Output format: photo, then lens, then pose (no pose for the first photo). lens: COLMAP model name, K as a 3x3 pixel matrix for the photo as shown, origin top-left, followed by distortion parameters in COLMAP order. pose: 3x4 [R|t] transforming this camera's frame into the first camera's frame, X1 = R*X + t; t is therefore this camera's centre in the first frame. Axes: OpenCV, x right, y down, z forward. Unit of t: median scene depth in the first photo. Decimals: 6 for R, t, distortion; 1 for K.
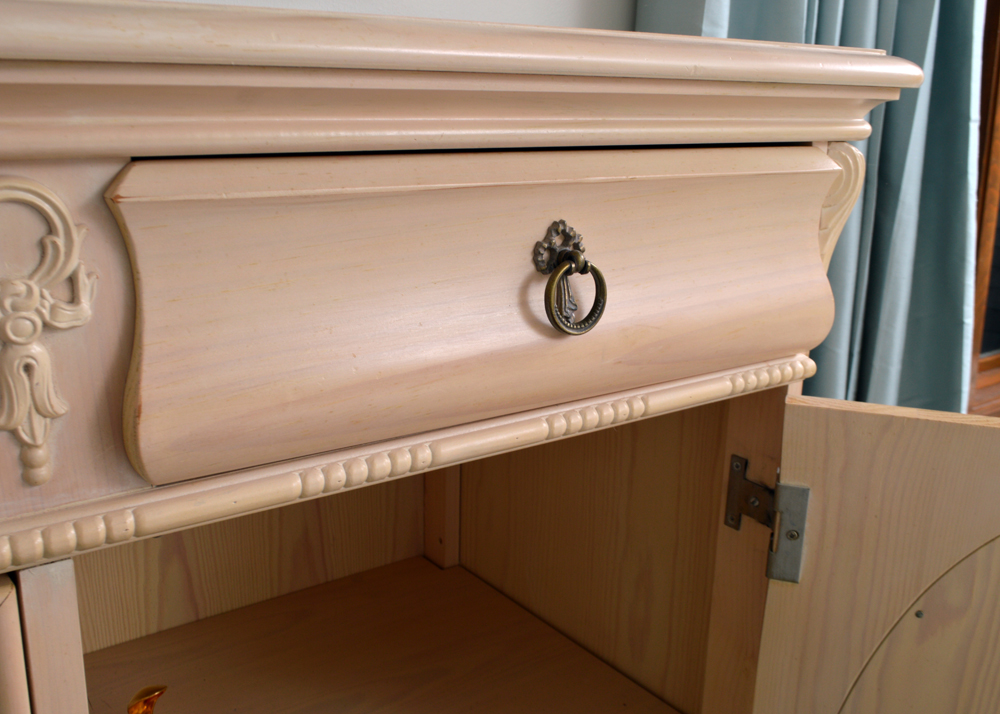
lens RADIAL K [[1014.3, 0, 500.0], [0, 1014.3, 357.0], [0, 0, 1]] dist [0.000217, -0.000549]
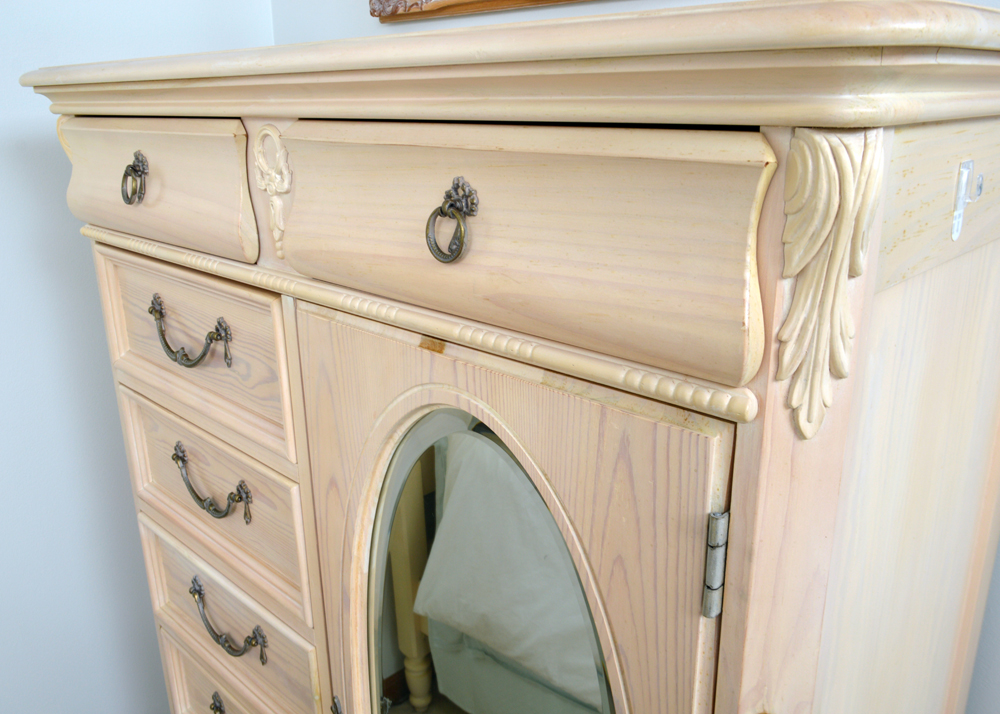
lens RADIAL K [[815.2, 0, 500.0], [0, 815.2, 357.0], [0, 0, 1]] dist [-0.007763, -0.005234]
pose [[0.154536, 0.295196, -0.942856, 1.151087], [-0.220882, 0.940488, 0.258251, -0.201612], [0.962980, 0.168351, 0.210543, 0.874249]]
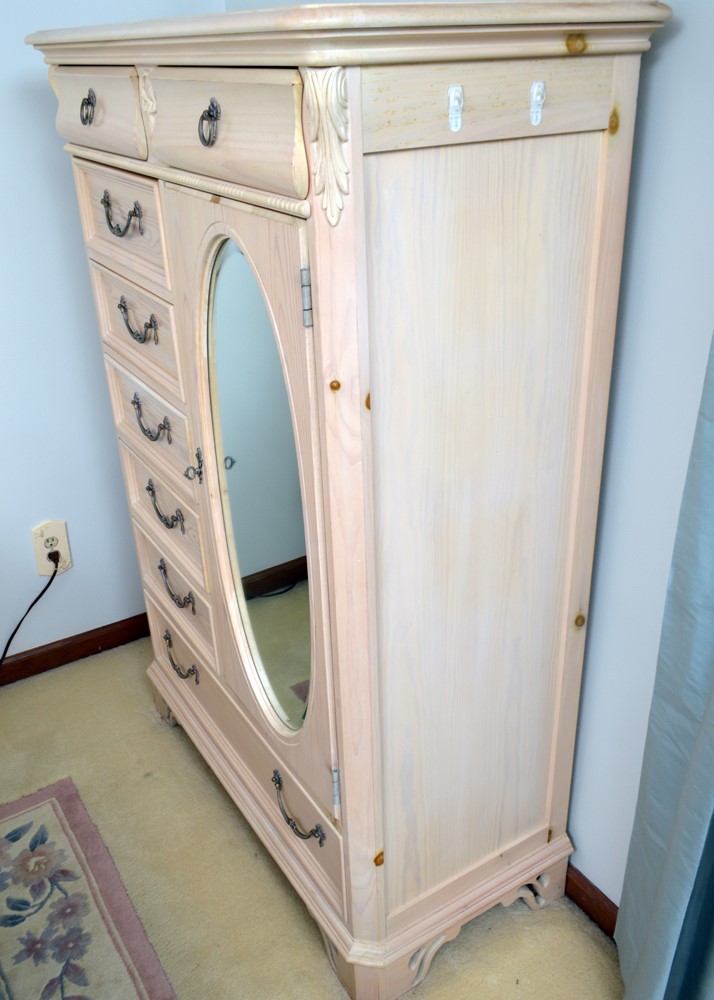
lens RADIAL K [[908.7, 0, 379.5], [0, 908.7, 499.9], [0, 0, 1]] dist [-0.016328, -0.000082]
pose [[-0.069965, 0.446725, -0.891931, 2.466677], [-0.212111, 0.867014, 0.450884, -0.369113], [0.974738, 0.220734, 0.034094, 1.555191]]
